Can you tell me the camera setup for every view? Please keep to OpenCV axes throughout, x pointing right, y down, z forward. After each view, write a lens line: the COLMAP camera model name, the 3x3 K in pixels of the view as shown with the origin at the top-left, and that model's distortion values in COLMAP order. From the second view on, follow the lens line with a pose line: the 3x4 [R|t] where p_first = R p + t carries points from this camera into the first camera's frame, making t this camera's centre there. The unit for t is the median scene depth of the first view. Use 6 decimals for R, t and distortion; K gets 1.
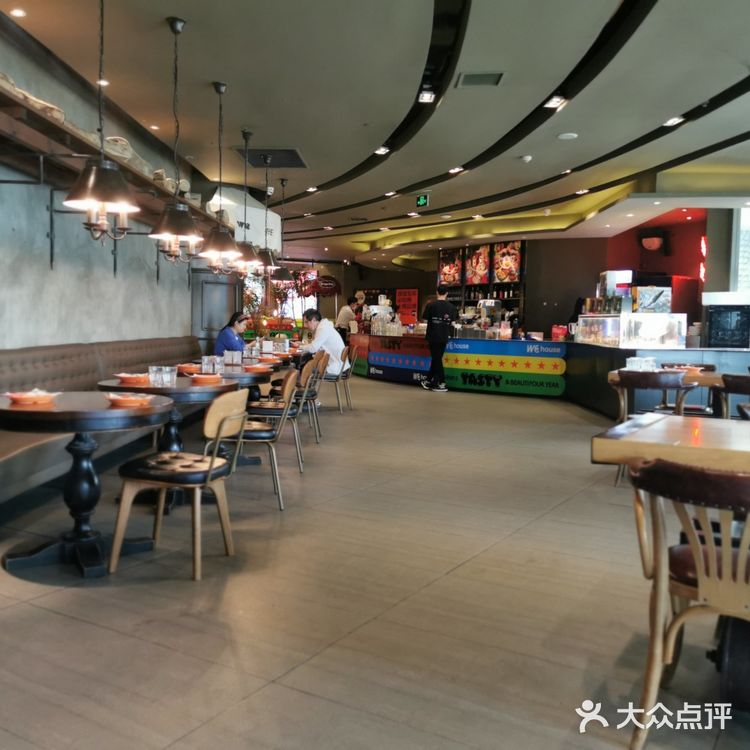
lens RADIAL K [[759.1, 0, 375.0], [0, 759.1, 375.0], [0, 0, 1]] dist [0.016770, 0.013646]
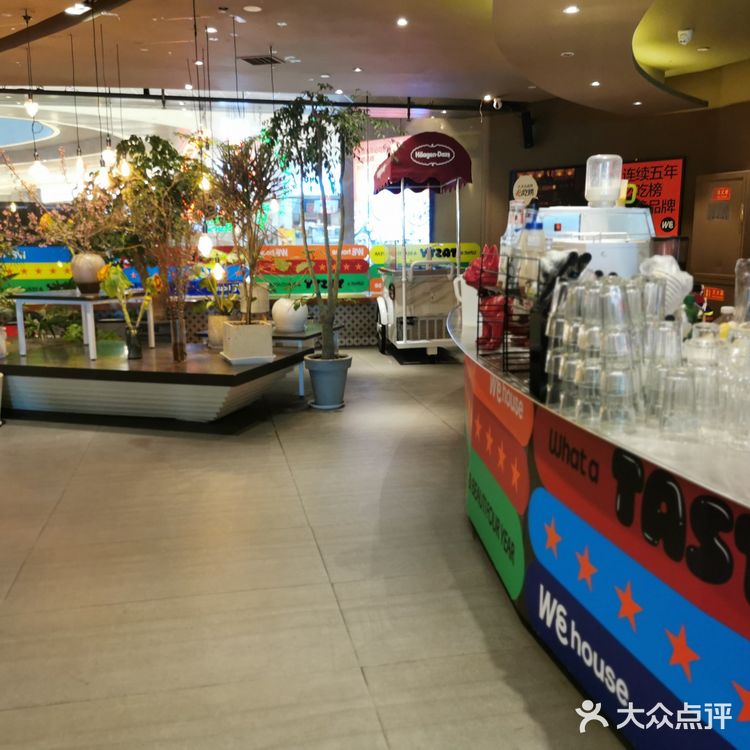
lens RADIAL K [[759.1, 0, 375.0], [0, 759.1, 375.0], [0, 0, 1]] dist [0.016770, 0.013646]
pose [[0.973206, 0.017975, -0.229231, -0.002732], [0.009237, 0.993079, 0.117086, -0.057841], [0.229749, -0.116066, 0.966304, 0.642044]]
